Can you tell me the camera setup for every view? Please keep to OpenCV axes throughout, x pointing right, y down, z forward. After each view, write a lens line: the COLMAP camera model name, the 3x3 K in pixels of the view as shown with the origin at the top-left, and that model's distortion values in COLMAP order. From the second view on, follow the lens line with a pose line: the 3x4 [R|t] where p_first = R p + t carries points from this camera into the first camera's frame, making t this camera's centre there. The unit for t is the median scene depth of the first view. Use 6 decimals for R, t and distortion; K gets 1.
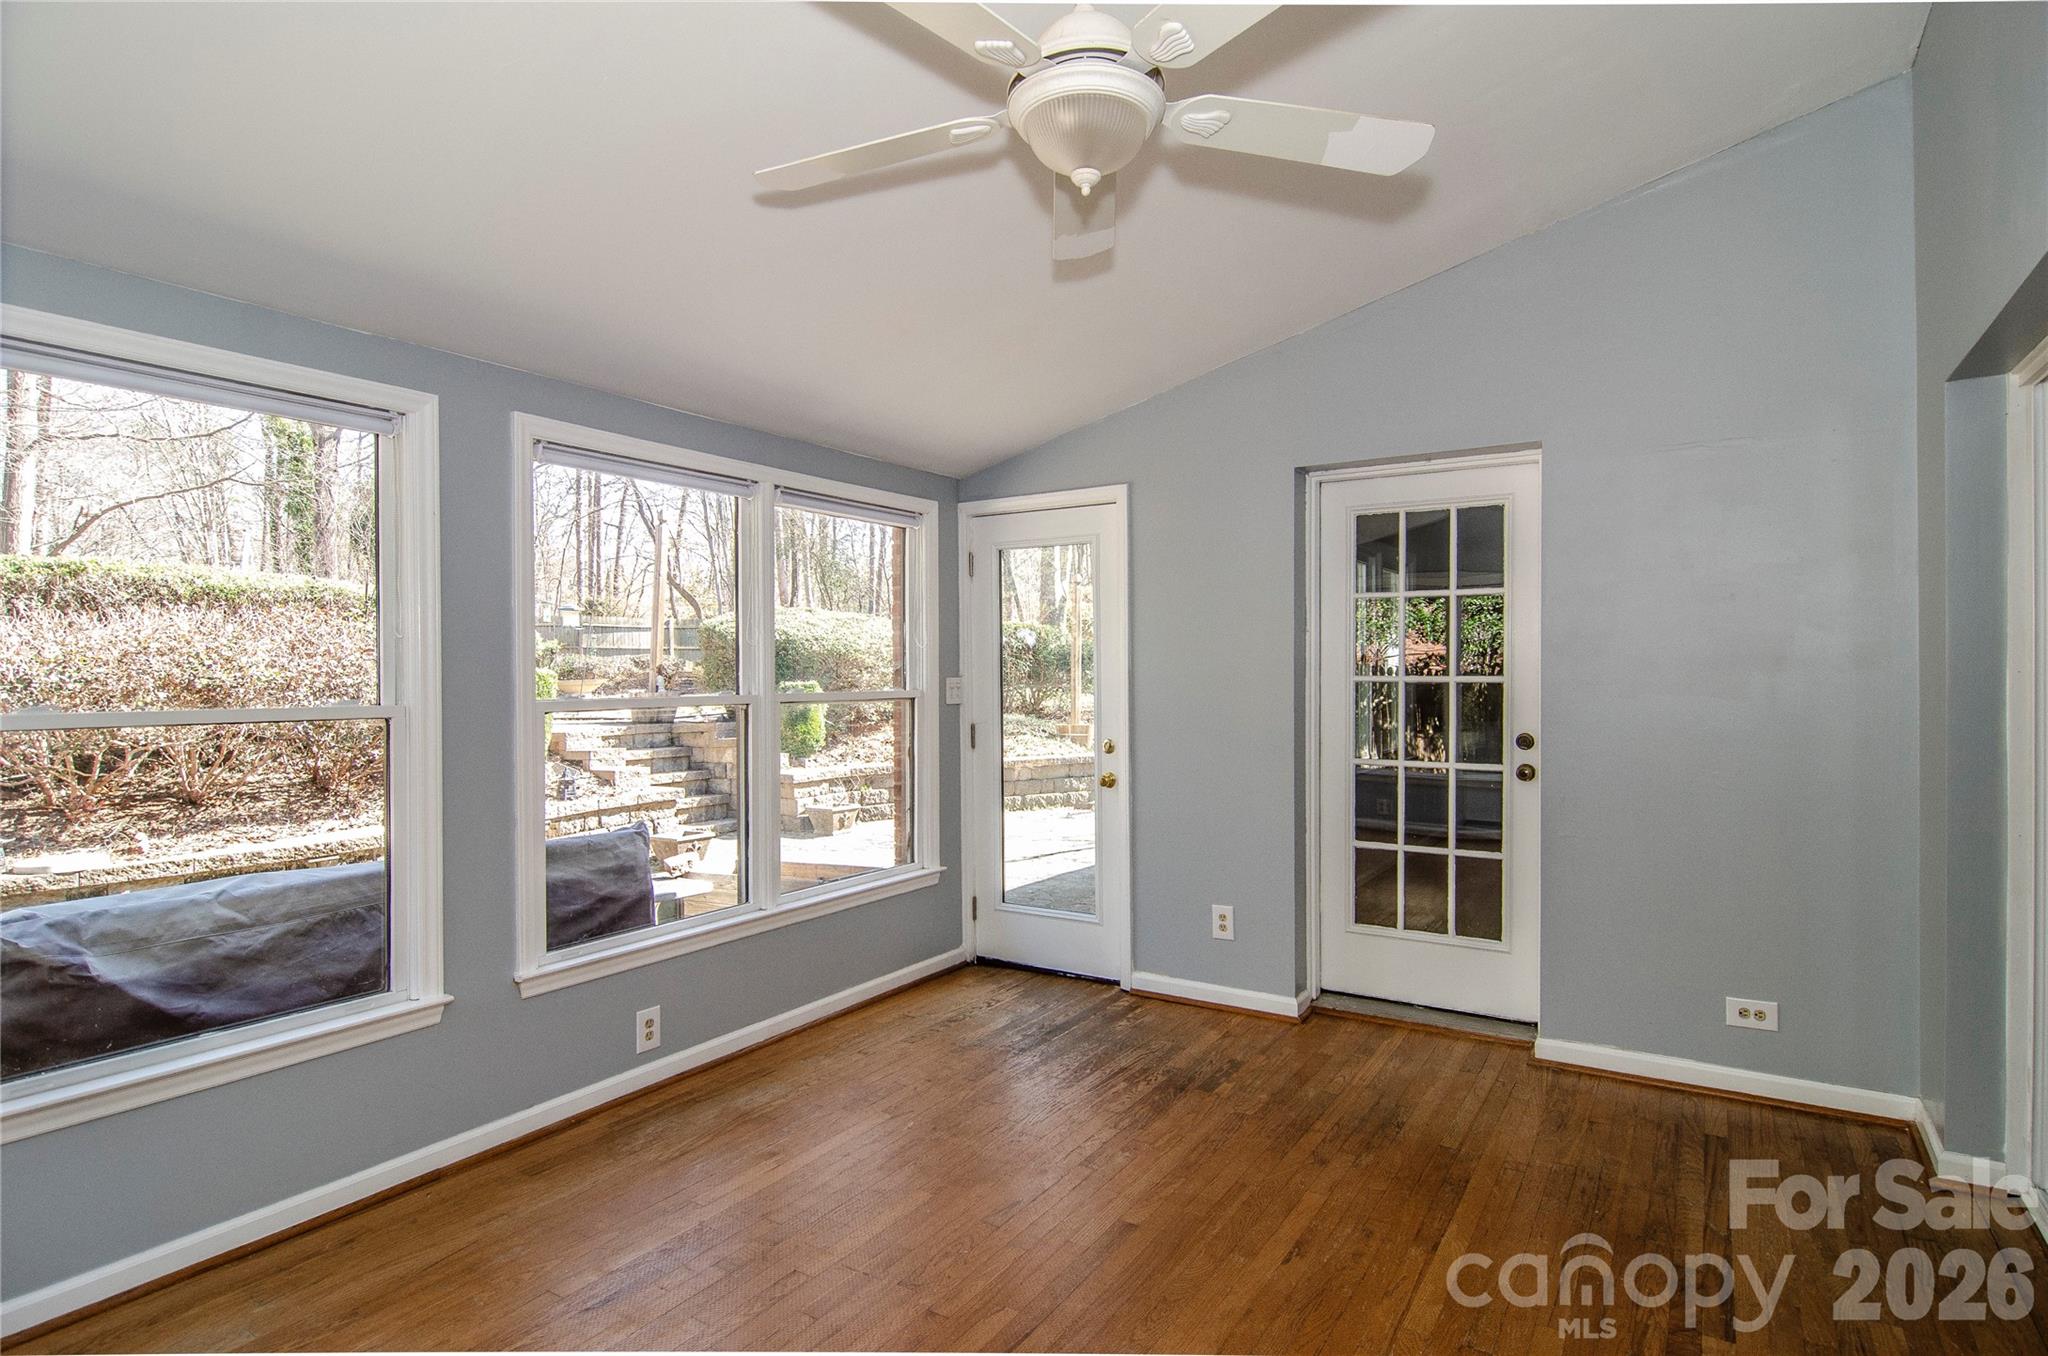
lens RADIAL K [[1088.7, 0, 1018.9], [0, 1088.7, 683.9], [0, 0, 1]] dist [0.003030, 0.000133]
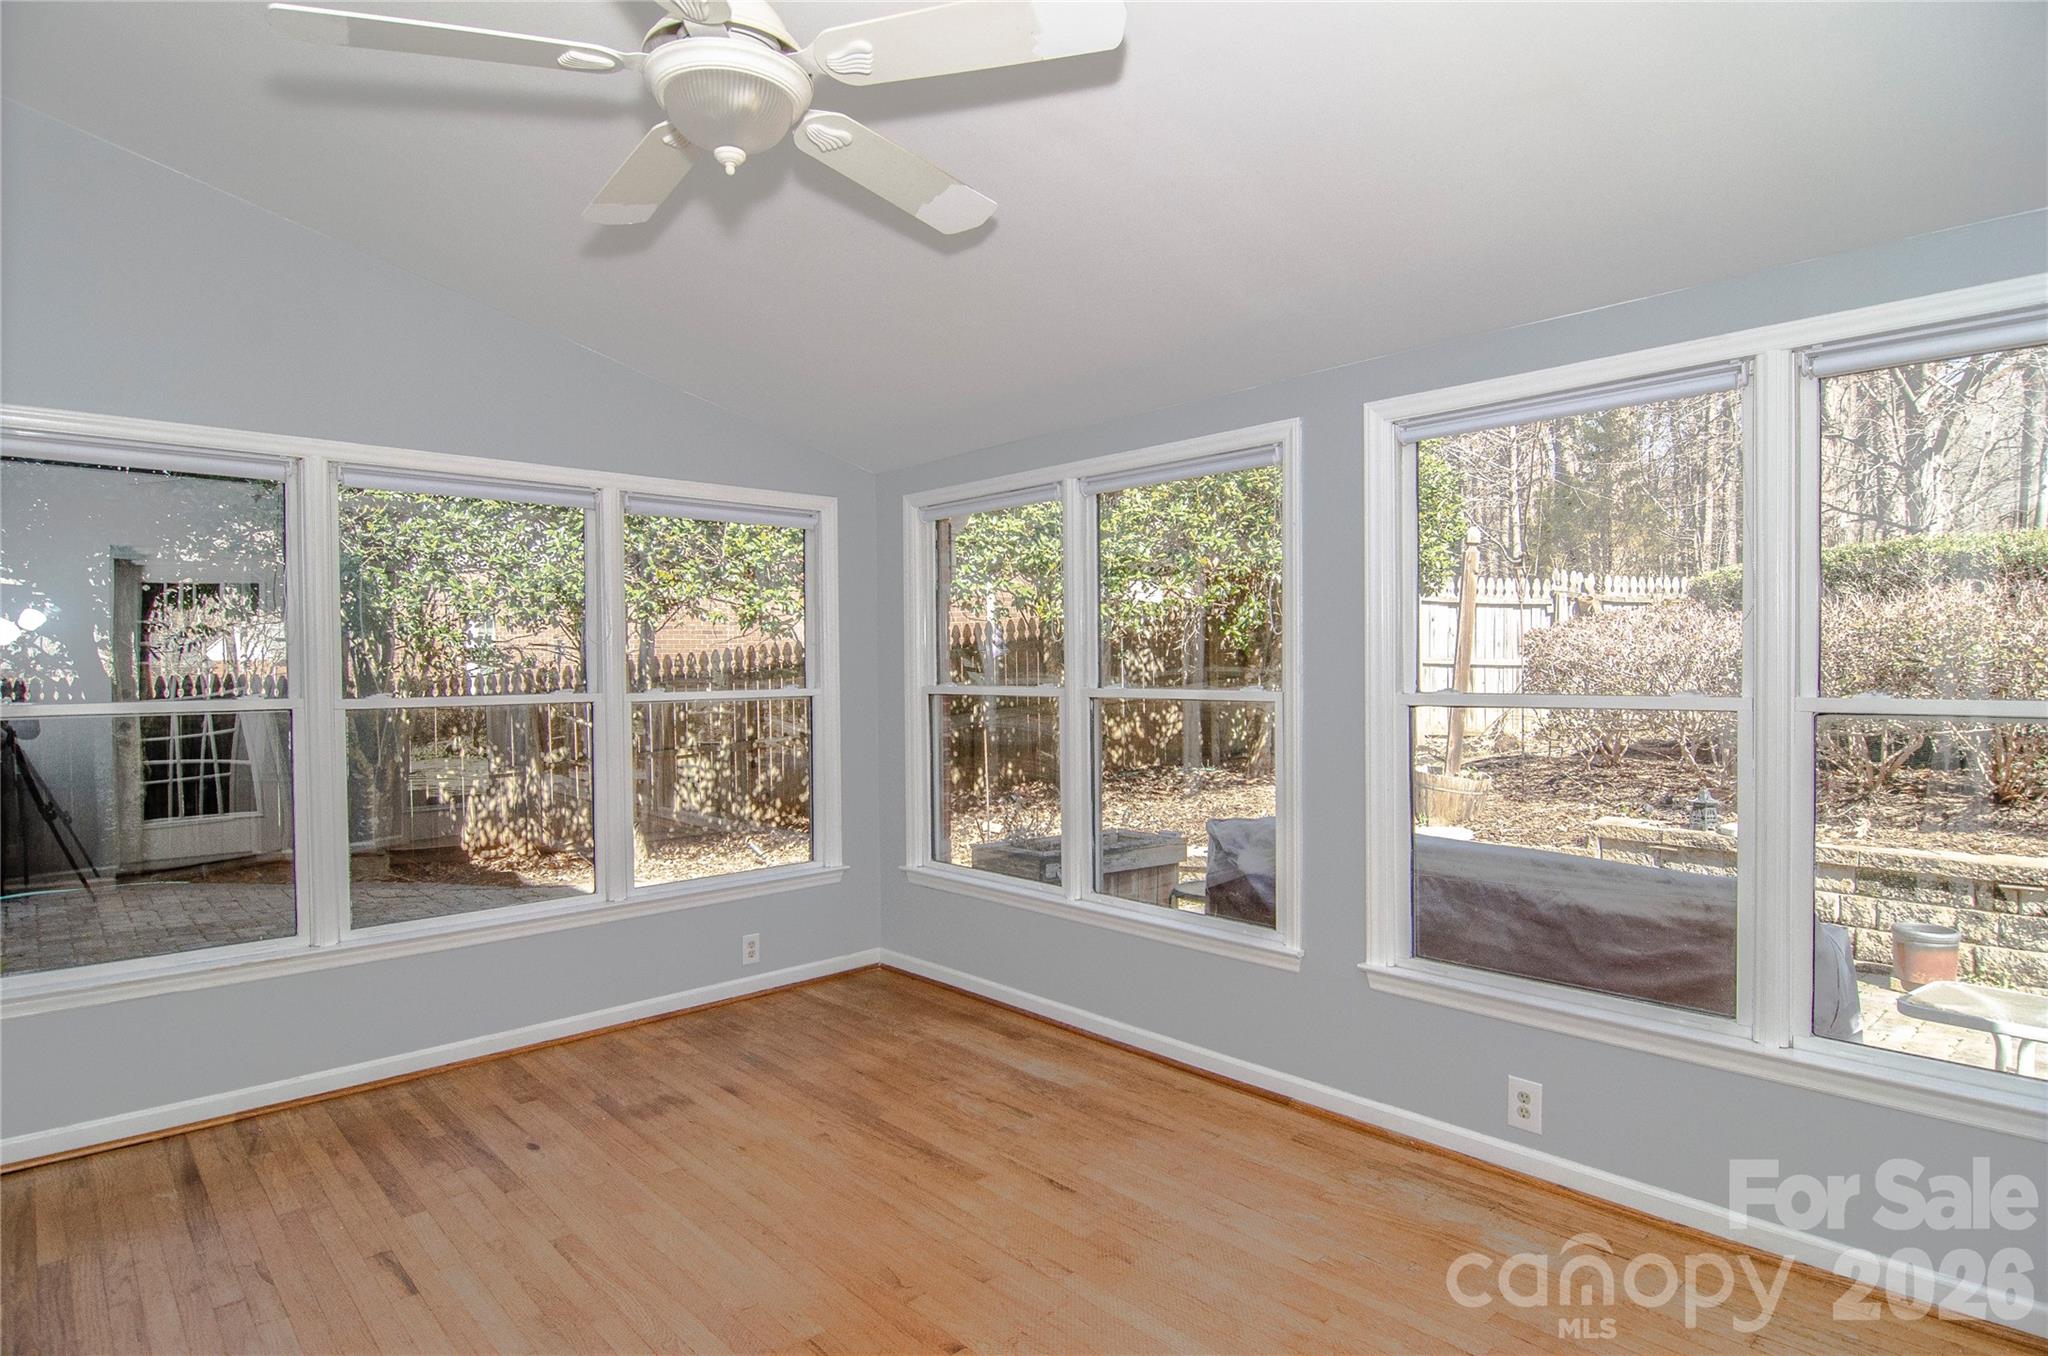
lens RADIAL K [[1088.7, 0, 1018.9], [0, 1088.7, 683.9], [0, 0, 1]] dist [0.003030, 0.000133]
pose [[-0.259994, 0.020547, -0.965392, 0.334653], [0.003456, 0.999787, 0.020349, -0.005497], [0.965604, 0.001954, -0.260010, 0.542897]]
